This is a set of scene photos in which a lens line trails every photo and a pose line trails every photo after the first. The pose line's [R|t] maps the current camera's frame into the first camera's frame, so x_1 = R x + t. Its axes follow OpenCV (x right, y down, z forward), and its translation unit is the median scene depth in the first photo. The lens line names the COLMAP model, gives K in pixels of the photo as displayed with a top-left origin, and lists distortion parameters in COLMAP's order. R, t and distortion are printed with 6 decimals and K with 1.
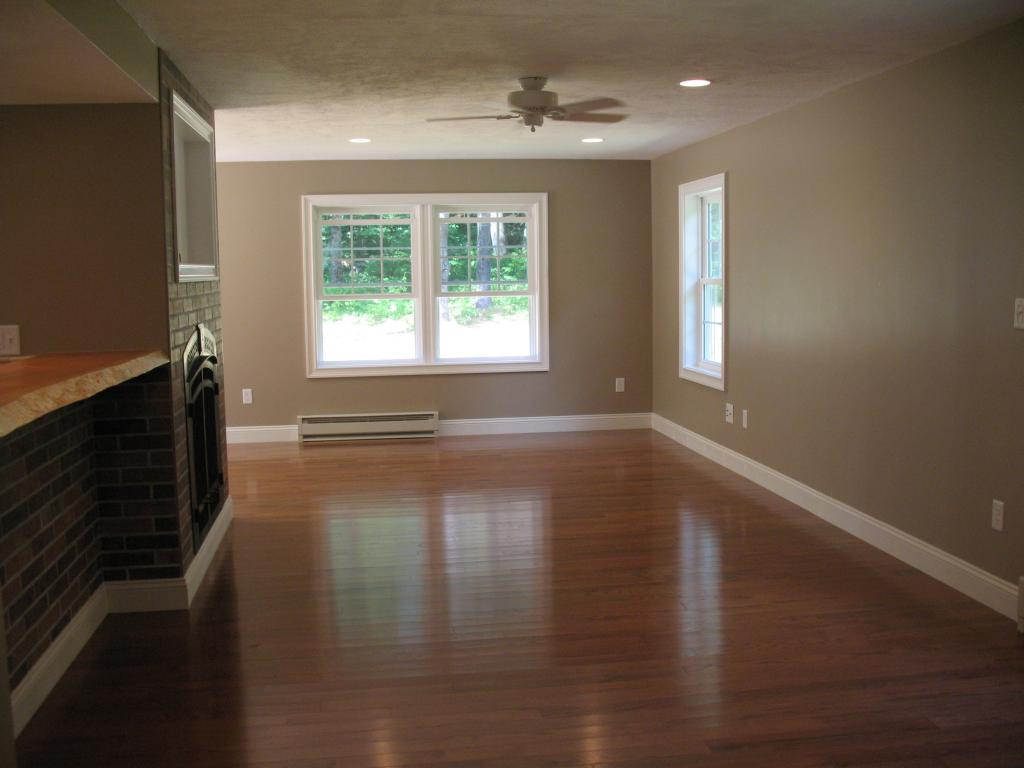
lens RADIAL K [[1052.9, 0, 512.0], [0, 1052.9, 384.0], [0, 0, 1]] dist [-0.187407, 0.172745]
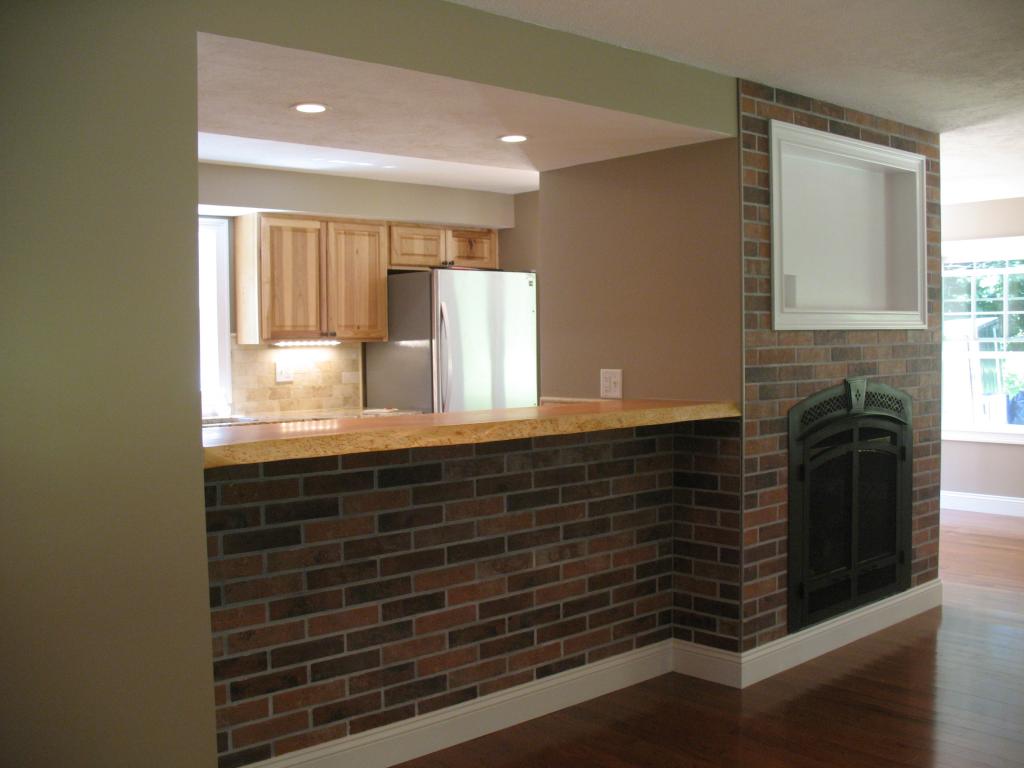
lens RADIAL K [[1052.9, 0, 512.0], [0, 1052.9, 384.0], [0, 0, 1]] dist [-0.187407, 0.172745]
pose [[0.546408, 0.045106, -0.836304, 0.325519], [-0.086257, 0.996269, -0.002624, -0.029563], [0.833065, 0.073571, 0.548260, 0.319326]]
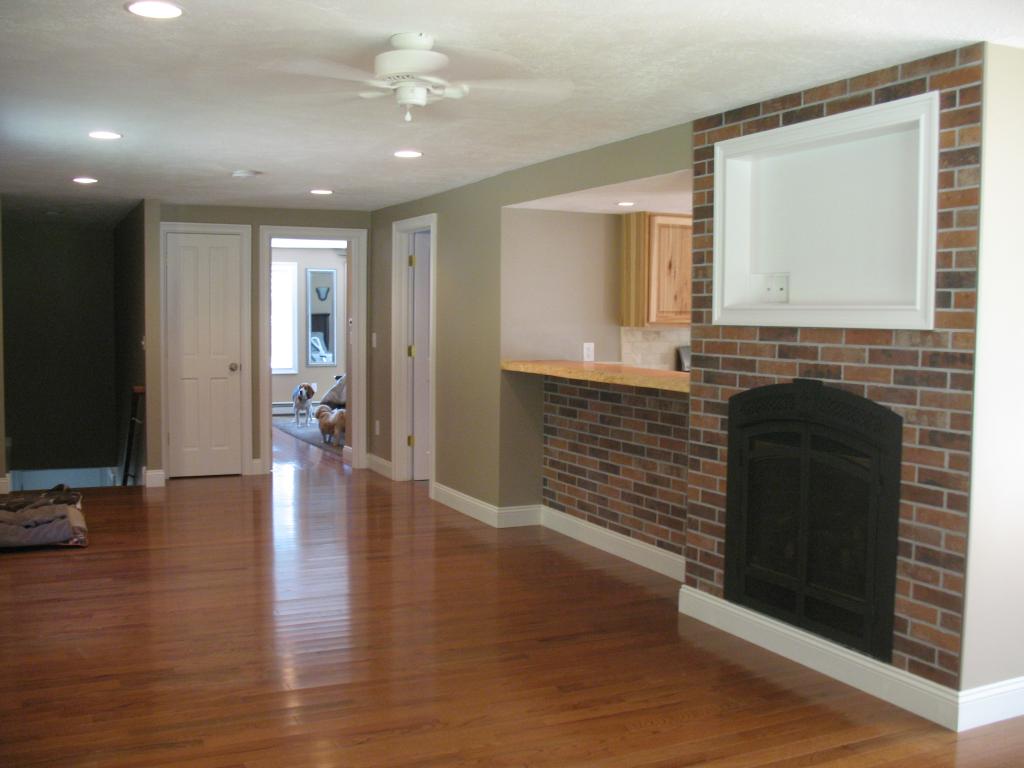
lens RADIAL K [[1052.9, 0, 512.0], [0, 1052.9, 384.0], [0, 0, 1]] dist [-0.187407, 0.172745]
pose [[-0.958250, 0.022642, -0.285033, 0.185016], [-0.028207, 0.984512, 0.173034, -0.221788], [0.284536, 0.173849, -0.942770, 1.997559]]
